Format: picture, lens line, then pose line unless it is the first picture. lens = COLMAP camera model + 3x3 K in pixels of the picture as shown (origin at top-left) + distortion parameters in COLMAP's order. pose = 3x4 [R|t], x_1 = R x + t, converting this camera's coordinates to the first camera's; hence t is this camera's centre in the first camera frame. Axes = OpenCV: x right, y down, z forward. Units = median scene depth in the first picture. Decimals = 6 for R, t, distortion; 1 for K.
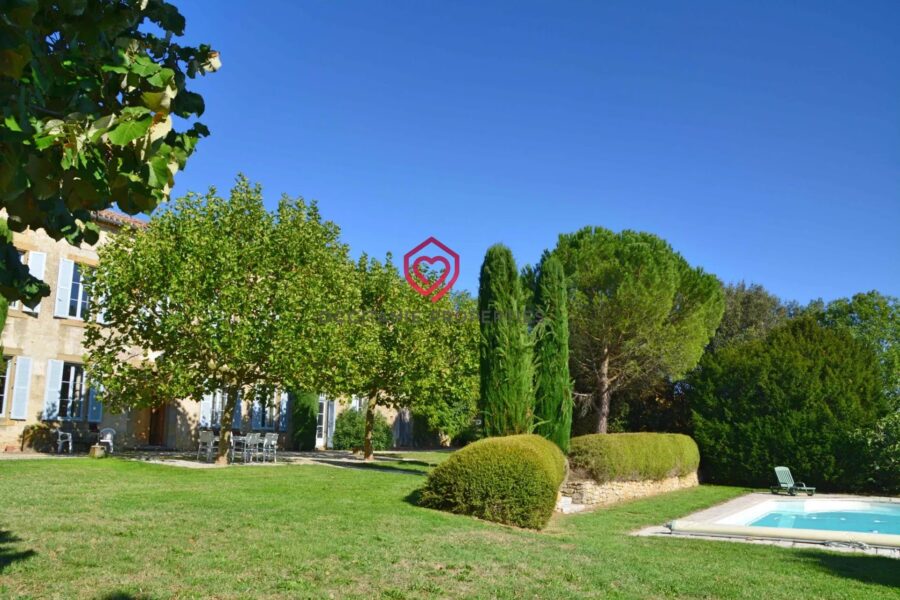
lens RADIAL K [[827.9, 0, 450.0], [0, 827.9, 300.0], [0, 0, 1]] dist [-0.189735, 0.242484]
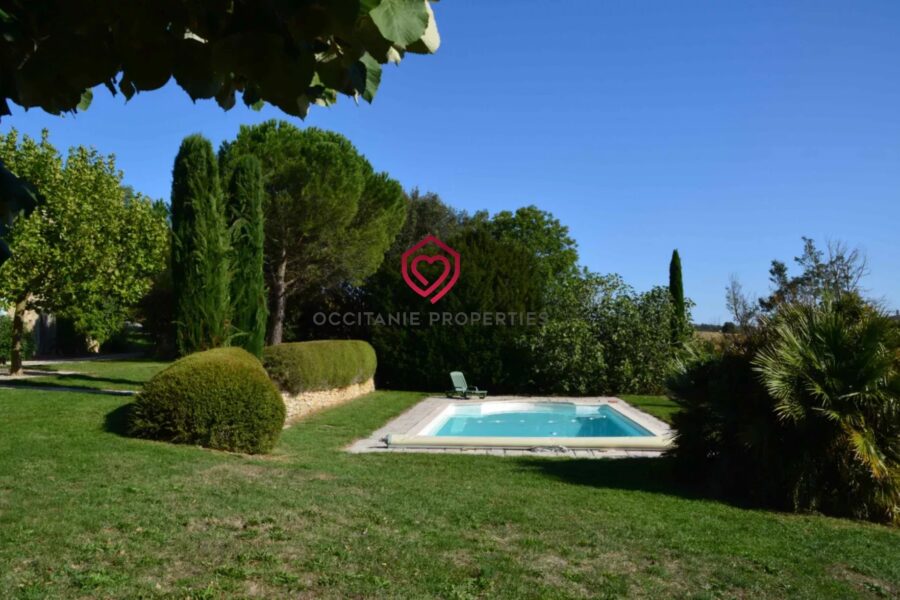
lens RADIAL K [[827.9, 0, 450.0], [0, 827.9, 300.0], [0, 0, 1]] dist [-0.189735, 0.242484]
pose [[0.874337, 0.002648, 0.485313, -0.114298], [-0.070404, 0.990099, 0.121436, -0.014589], [-0.480186, -0.140344, 0.865866, 0.085296]]
